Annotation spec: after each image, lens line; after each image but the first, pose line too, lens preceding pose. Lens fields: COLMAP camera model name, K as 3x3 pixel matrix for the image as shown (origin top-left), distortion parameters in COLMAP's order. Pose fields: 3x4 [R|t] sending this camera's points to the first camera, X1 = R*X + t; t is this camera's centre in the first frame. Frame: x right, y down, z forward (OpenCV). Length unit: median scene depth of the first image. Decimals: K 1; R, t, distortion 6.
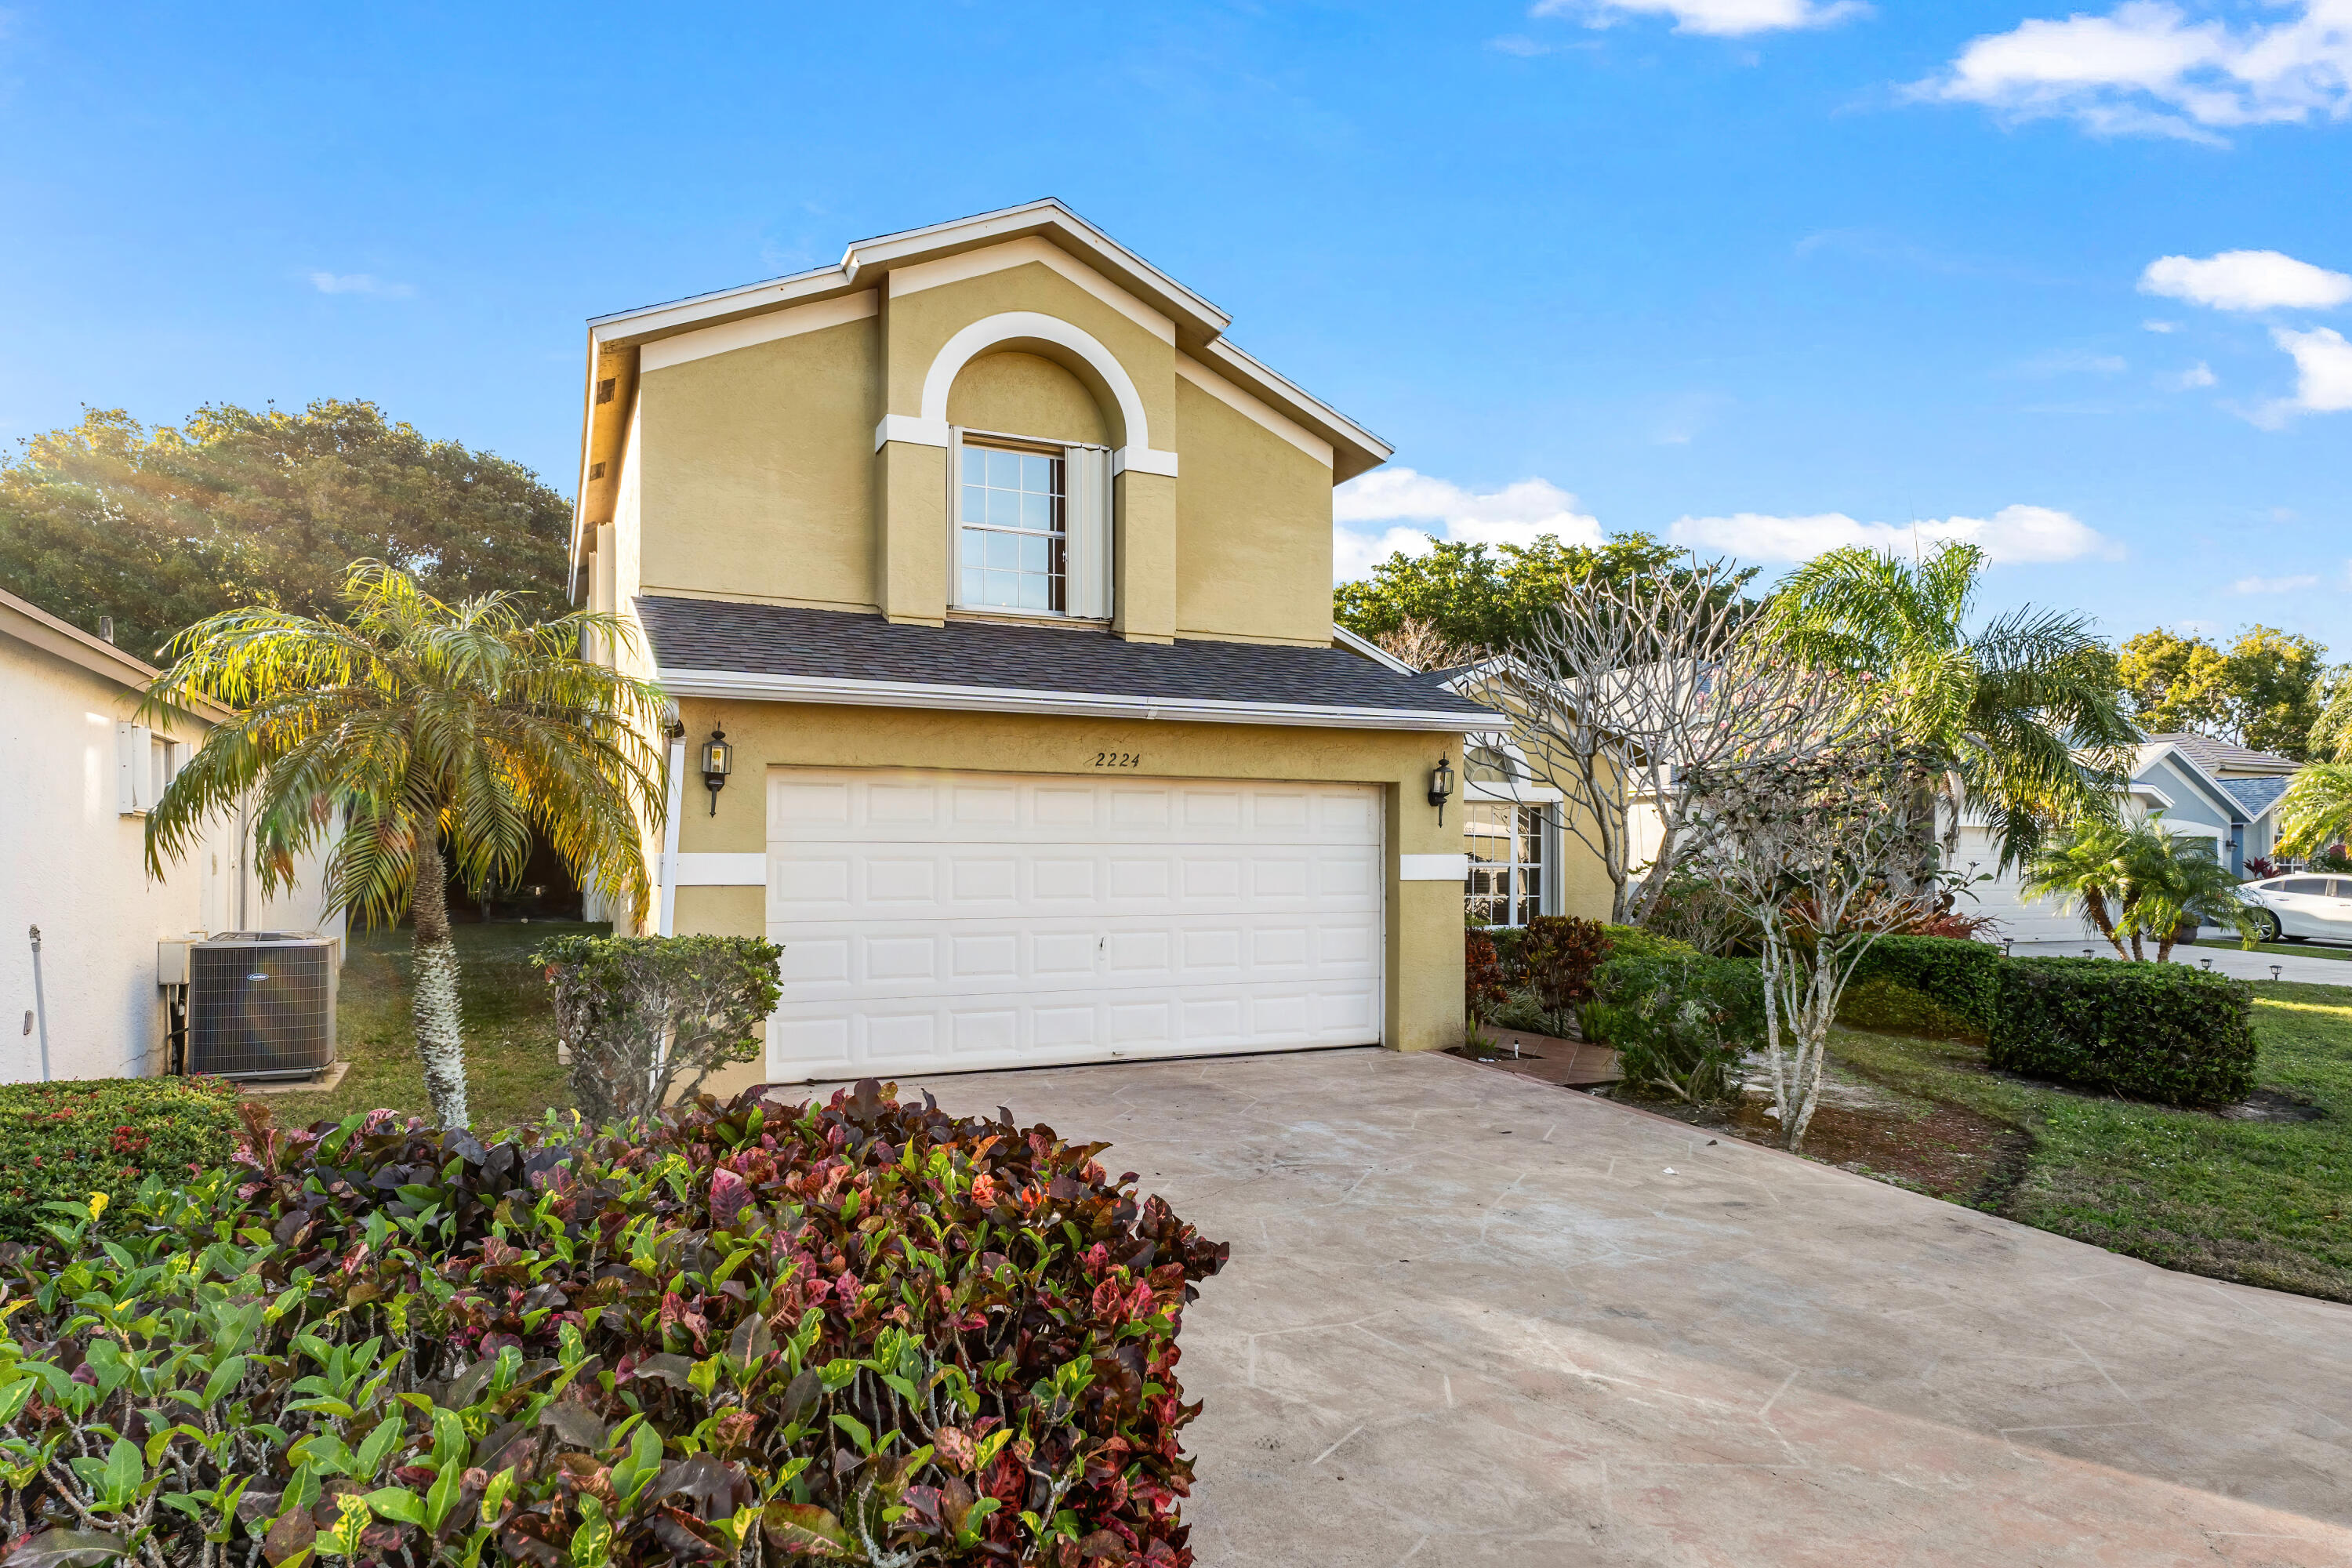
lens RADIAL K [[1117.6, 0, 1176.0], [0, 1117.6, 784.0], [0, 0, 1]] dist [0.000862, 0.000013]
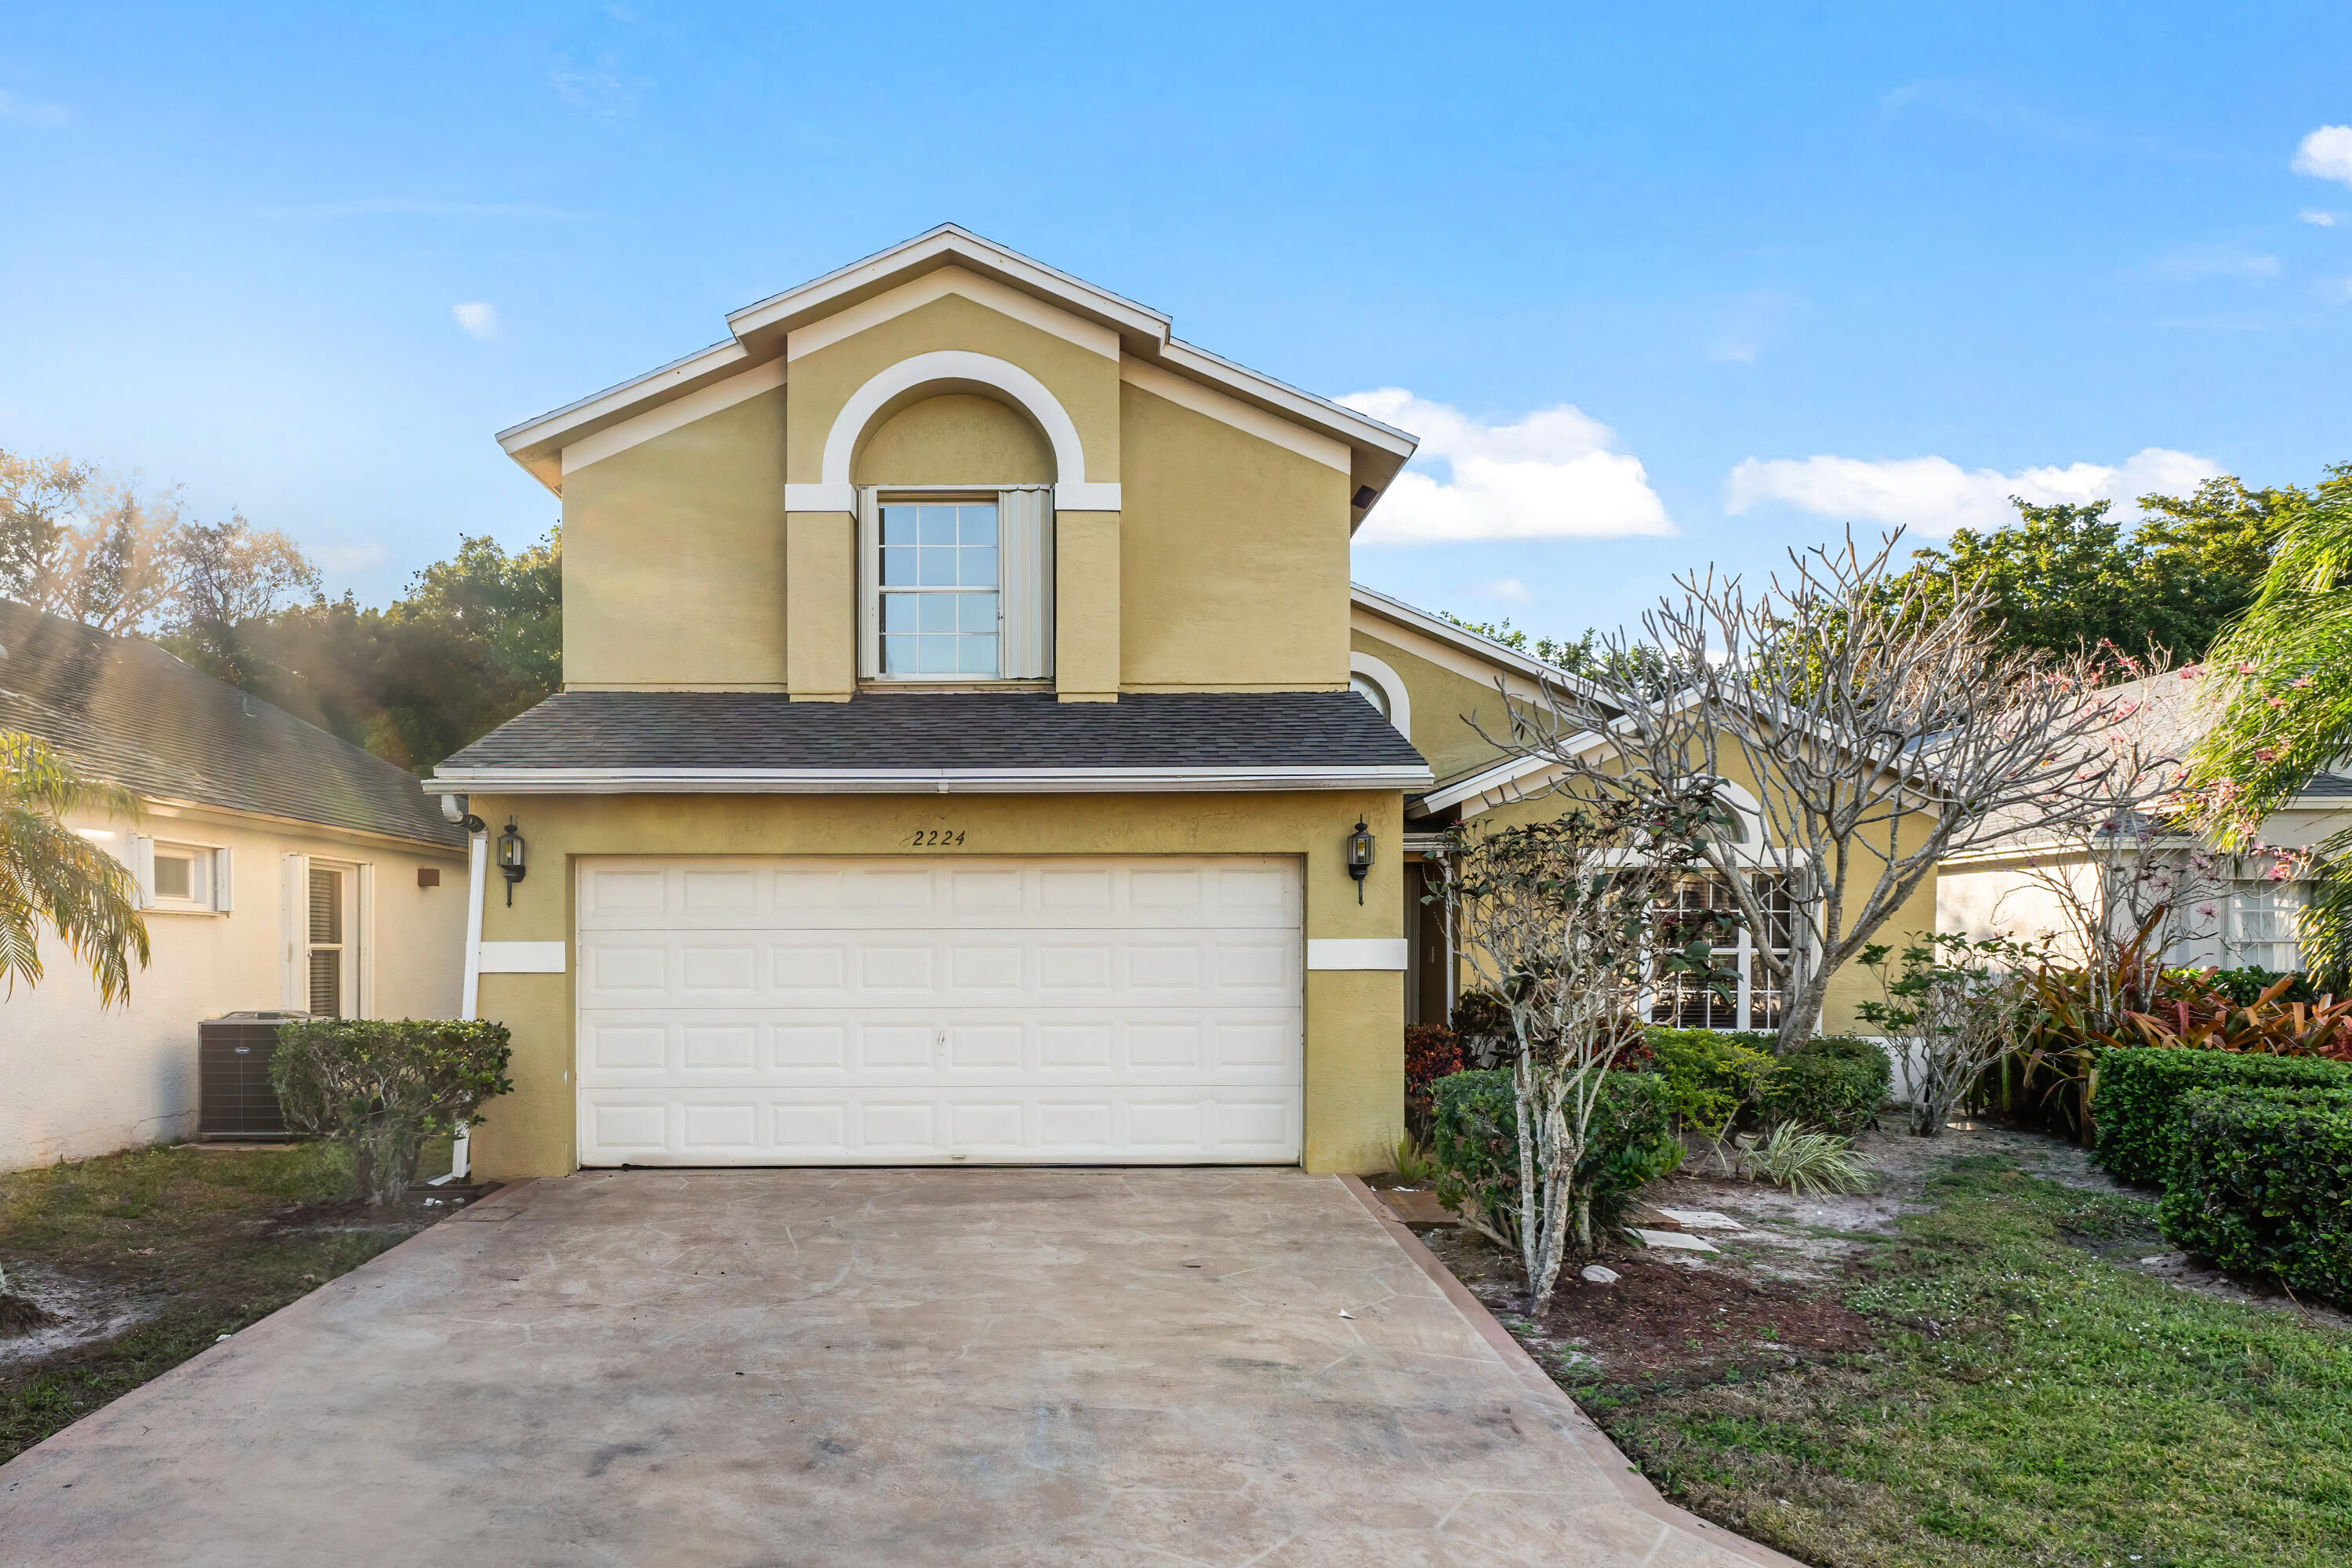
lens RADIAL K [[1319.7, 0, 1175.7], [0, 1319.7, 878.1], [0, 0, 1]] dist [0.004382, 0.001495]
pose [[0.940465, -0.020877, -0.339249, 0.436182], [0.026197, 0.999595, 0.011111, 0.003906], [0.338879, -0.019337, 0.940631, 0.038708]]
